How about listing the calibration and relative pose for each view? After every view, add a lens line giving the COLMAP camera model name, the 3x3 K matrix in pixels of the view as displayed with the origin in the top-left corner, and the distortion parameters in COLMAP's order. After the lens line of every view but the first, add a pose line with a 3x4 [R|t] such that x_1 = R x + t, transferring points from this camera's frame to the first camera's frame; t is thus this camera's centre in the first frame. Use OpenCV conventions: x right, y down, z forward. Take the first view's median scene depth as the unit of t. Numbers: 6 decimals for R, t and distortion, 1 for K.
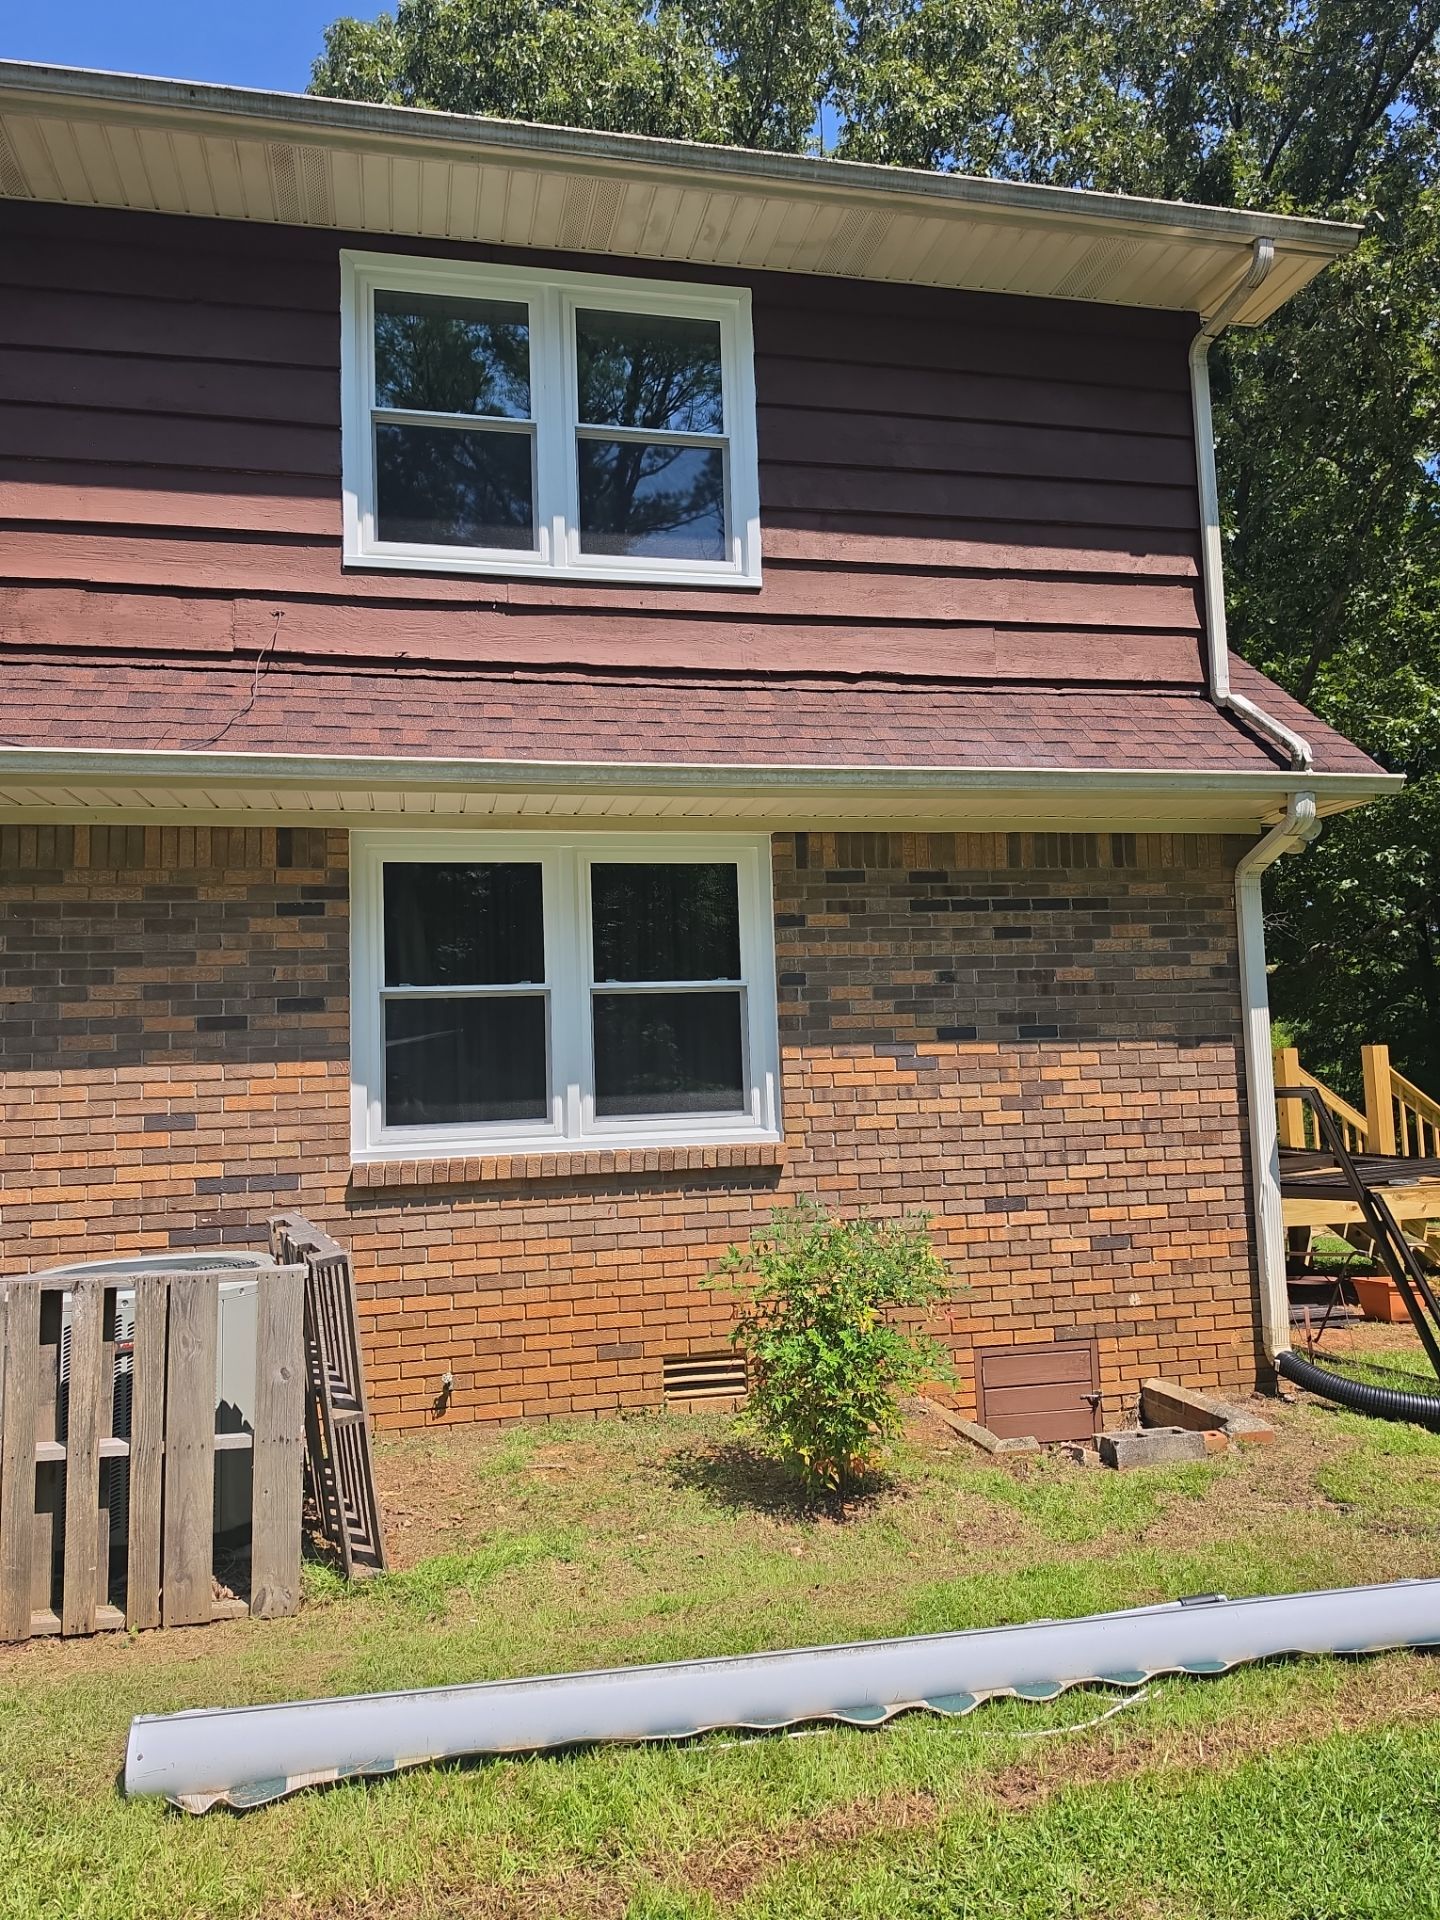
lens RADIAL K [[1361.2, 0, 720.0], [0, 1361.2, 960.0], [0, 0, 1]] dist [0.040583, -0.072344]
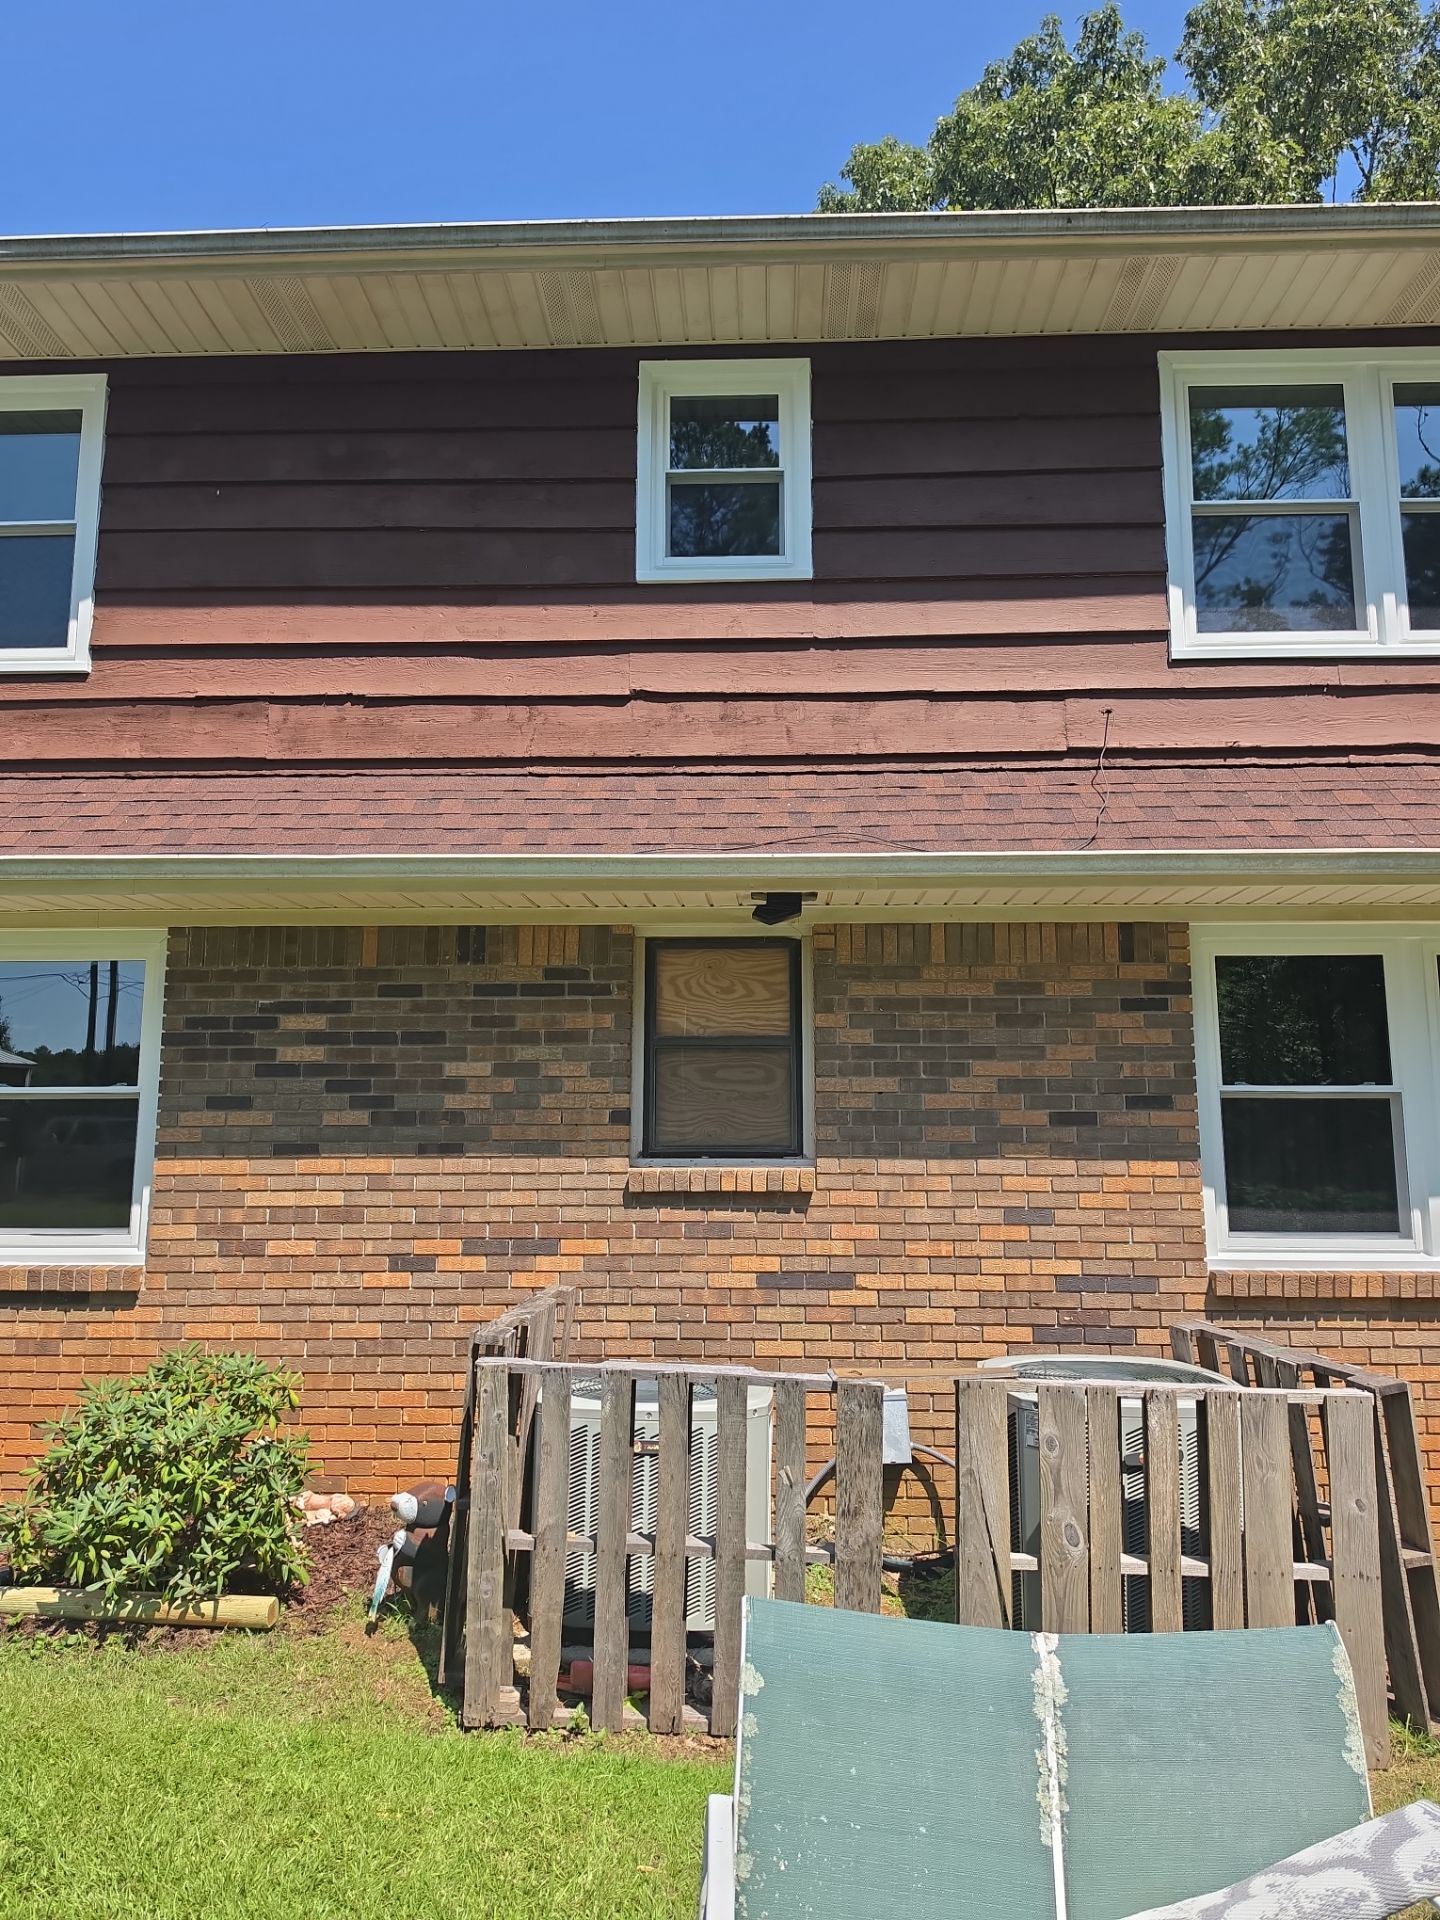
lens RADIAL K [[1367.9, 0, 722.7], [0, 1367.9, 947.6], [0, 0, 1]] dist [0.081194, -0.157219]
pose [[0.955280, -0.005446, -0.295651, -0.307283], [-0.014126, 0.997848, -0.064024, -0.010311], [0.295364, 0.065337, 0.953148, -0.043172]]
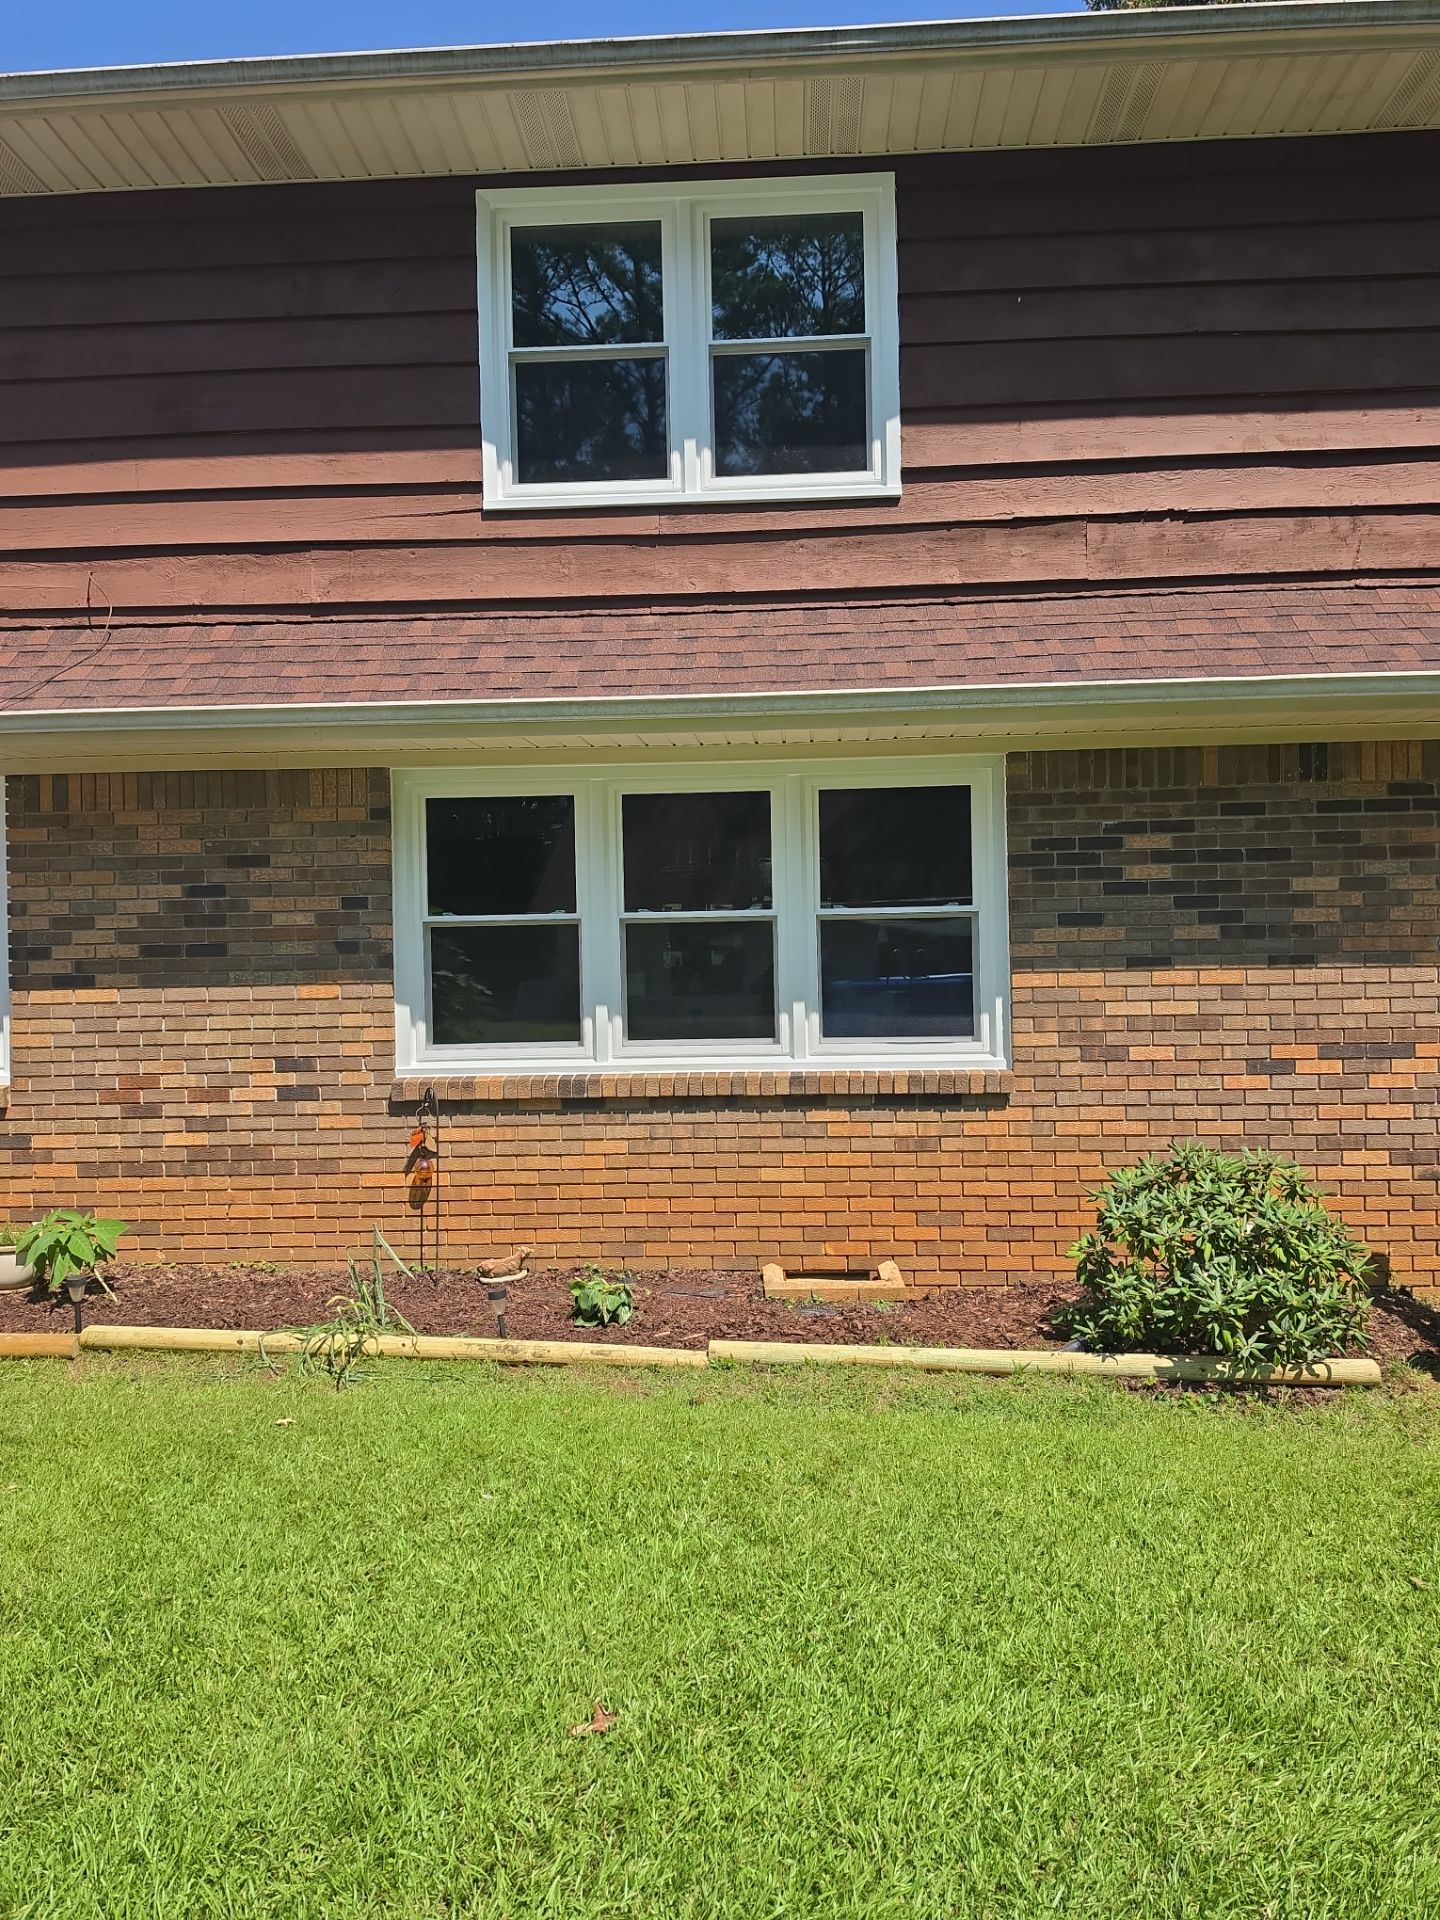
lens RADIAL K [[1313.1, 0, 715.5], [0, 1313.1, 1007.2], [0, 0, 1]] dist [0.039377, -0.070248]
pose [[0.957388, 0.022534, -0.287924, 0.206324], [0.004648, 0.995620, 0.093378, -0.003292], [0.288767, -0.090737, 0.953090, 0.055677]]
